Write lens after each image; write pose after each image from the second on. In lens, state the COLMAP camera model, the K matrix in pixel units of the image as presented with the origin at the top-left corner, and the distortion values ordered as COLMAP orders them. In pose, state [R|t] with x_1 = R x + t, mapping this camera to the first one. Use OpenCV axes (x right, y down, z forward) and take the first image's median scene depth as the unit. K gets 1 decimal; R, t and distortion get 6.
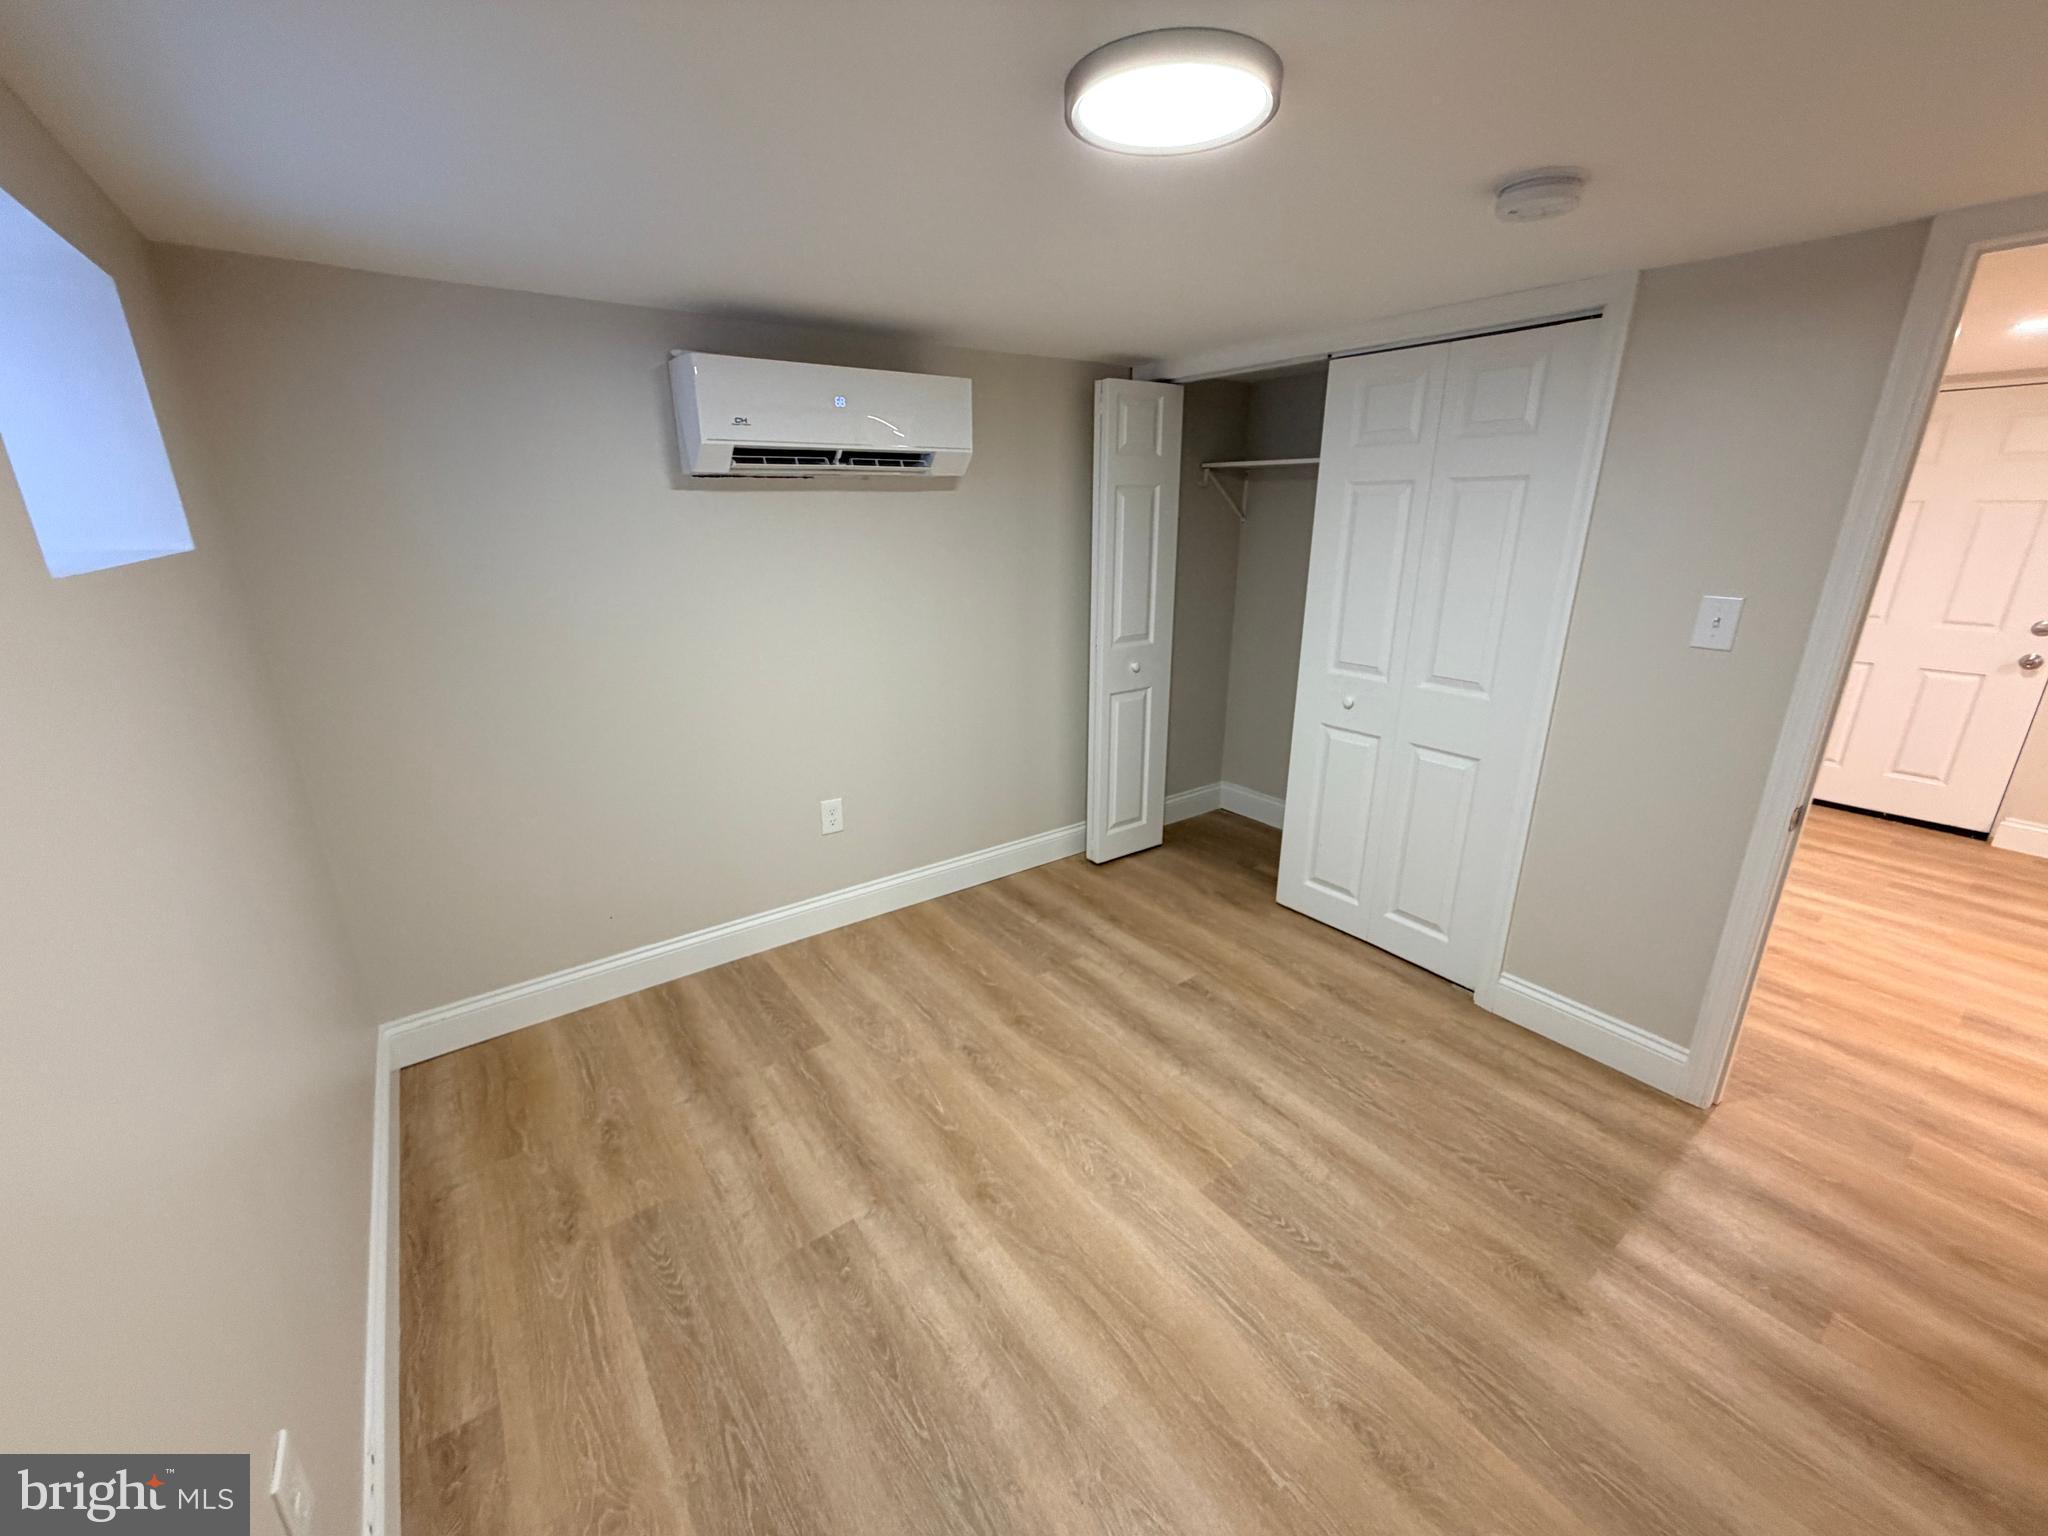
lens RADIAL K [[815.1, 0, 1018.3], [0, 815.1, 768.5], [0, 0, 1]] dist [0.000659, -0.000165]
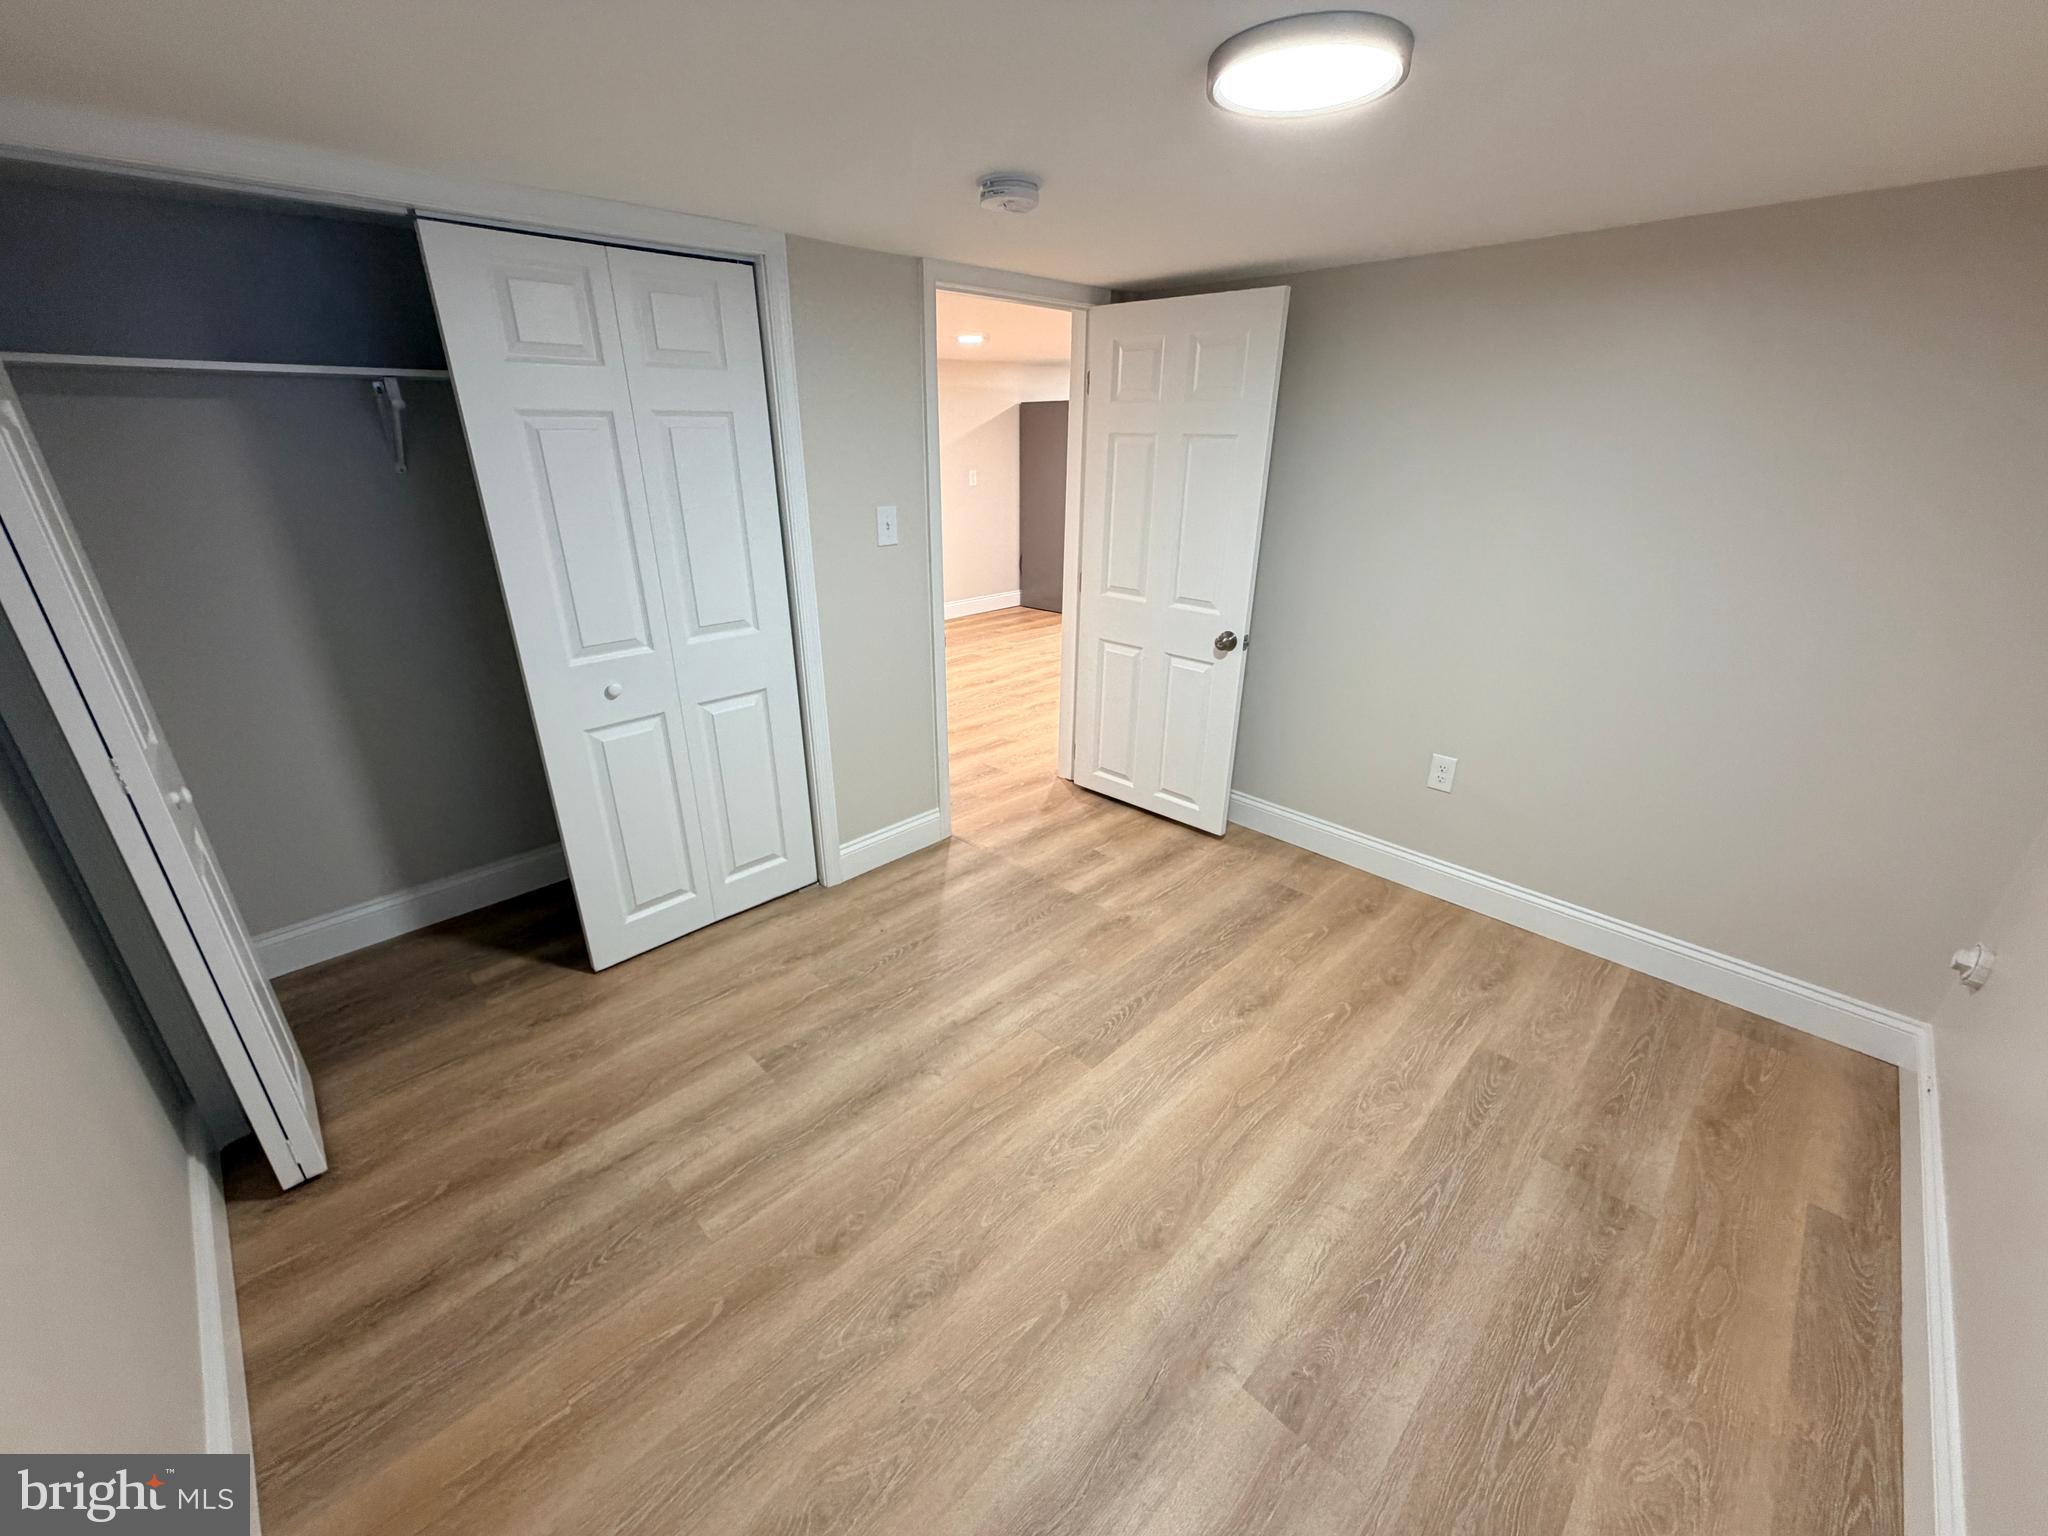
lens RADIAL K [[815.1, 0, 1018.3], [0, 815.1, 768.5], [0, 0, 1]] dist [0.000659, -0.000165]
pose [[-0.153030, -0.377130, 0.913430, -0.545328], [0.303219, 0.861812, 0.406618, -0.282837], [-0.940553, 0.339194, -0.017530, 0.837379]]
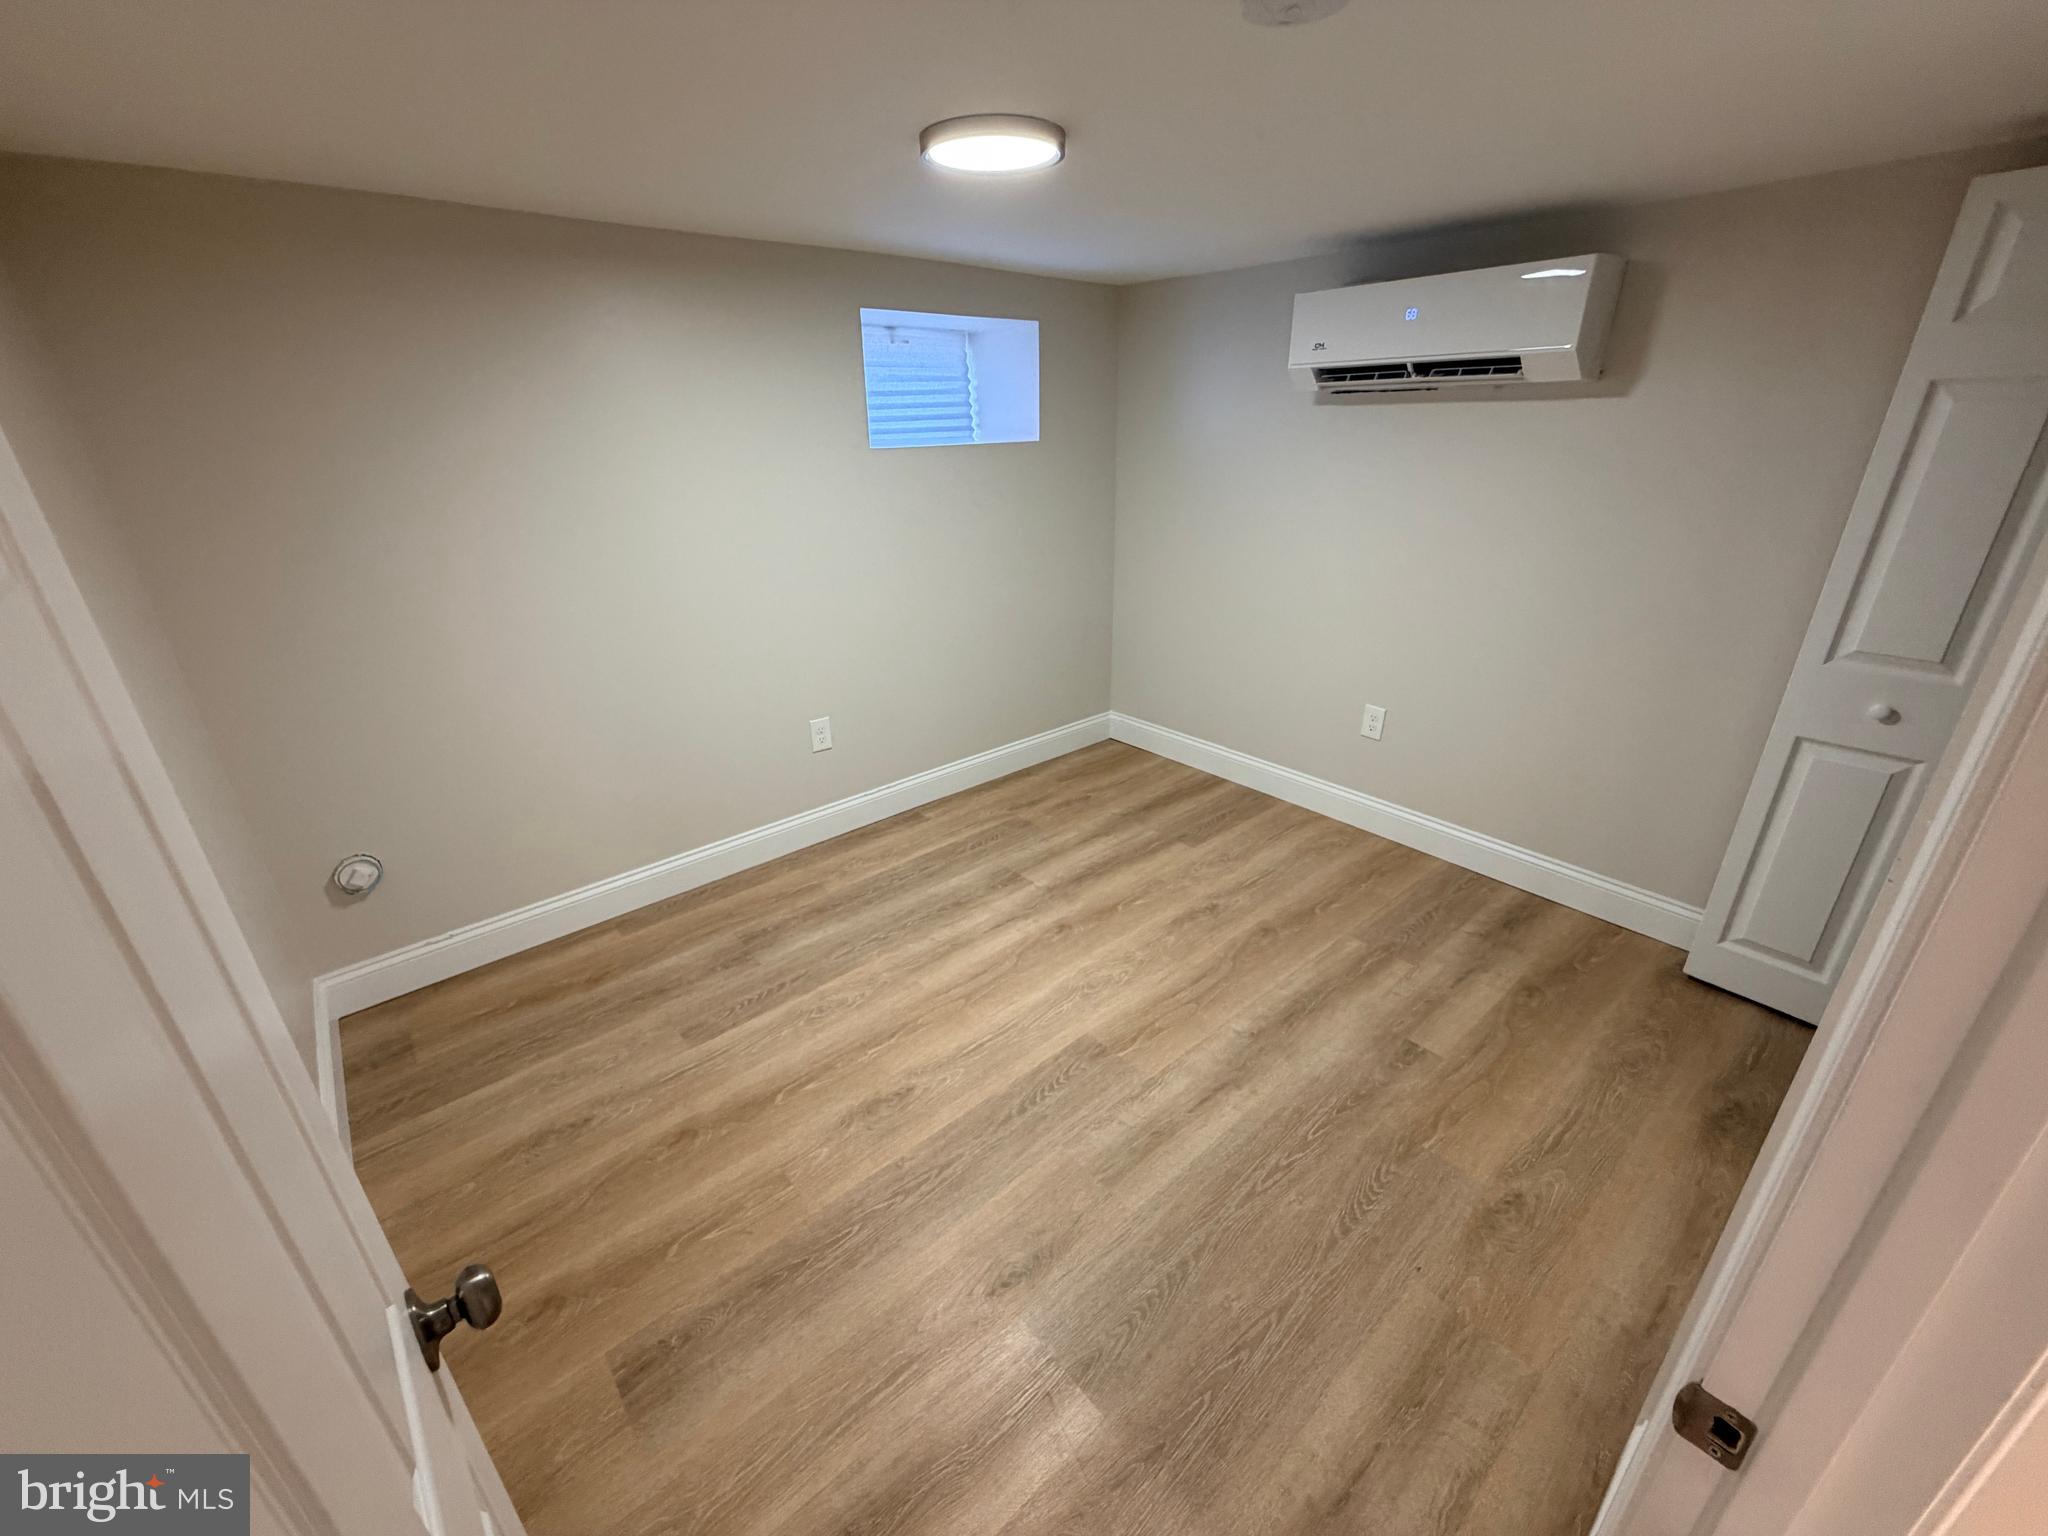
lens RADIAL K [[815.1, 0, 1018.3], [0, 815.1, 768.5], [0, 0, 1]] dist [0.000659, -0.000165]
pose [[0.068940, 0.399850, -0.913984, 0.974927], [-0.290382, 0.884537, 0.365064, -0.188271], [0.954424, 0.240238, 0.177089, 0.519280]]
